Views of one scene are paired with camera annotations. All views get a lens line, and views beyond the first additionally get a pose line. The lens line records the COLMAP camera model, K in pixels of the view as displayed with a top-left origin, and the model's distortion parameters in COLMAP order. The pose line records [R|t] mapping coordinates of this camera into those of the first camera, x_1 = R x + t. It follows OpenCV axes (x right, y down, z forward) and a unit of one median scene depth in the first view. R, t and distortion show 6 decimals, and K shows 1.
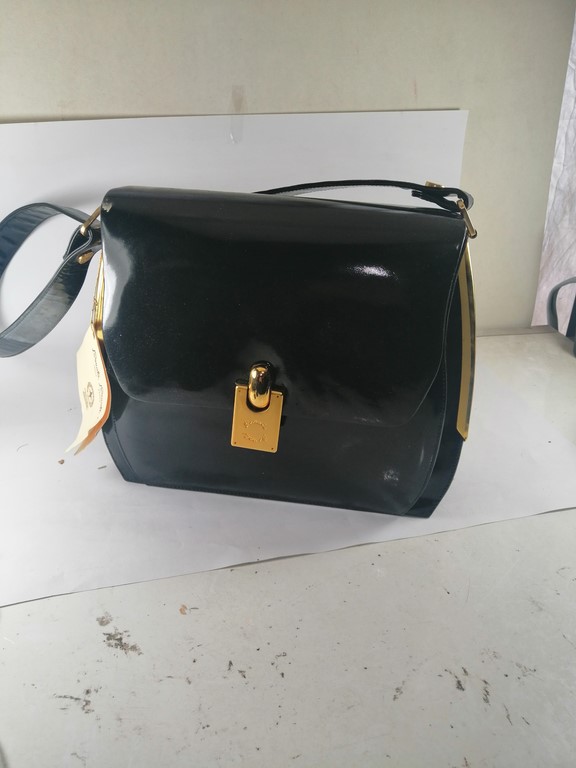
lens RADIAL K [[610.6, 0, 291.7], [0, 610.6, 383.6], [0, 0, 1]] dist [0.028705, 0.025141]
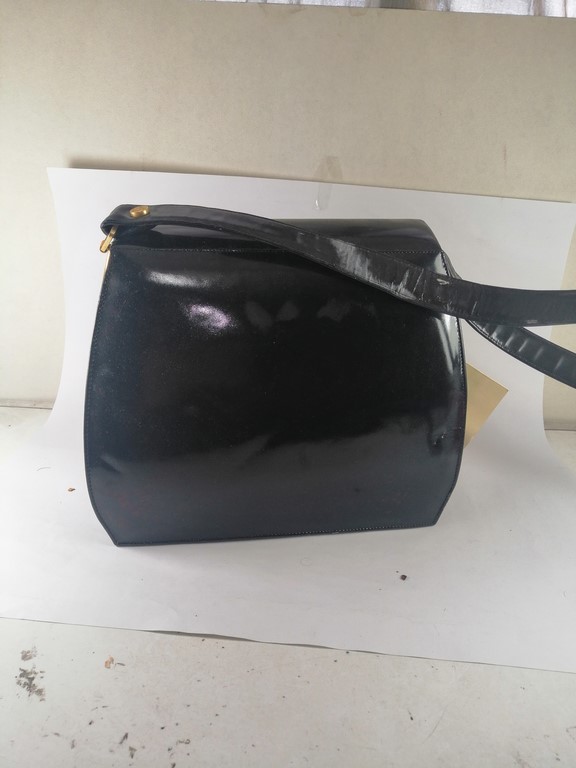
lens RADIAL K [[610.6, 0, 282.6], [0, 610.6, 384.3], [0, 0, 1]] dist [0.028705, 0.025141]
pose [[0.960865, 0.119603, -0.249868, 0.176285], [-0.148157, 0.984025, -0.098717, 0.007359], [0.234069, 0.131873, 0.963235, 0.080770]]
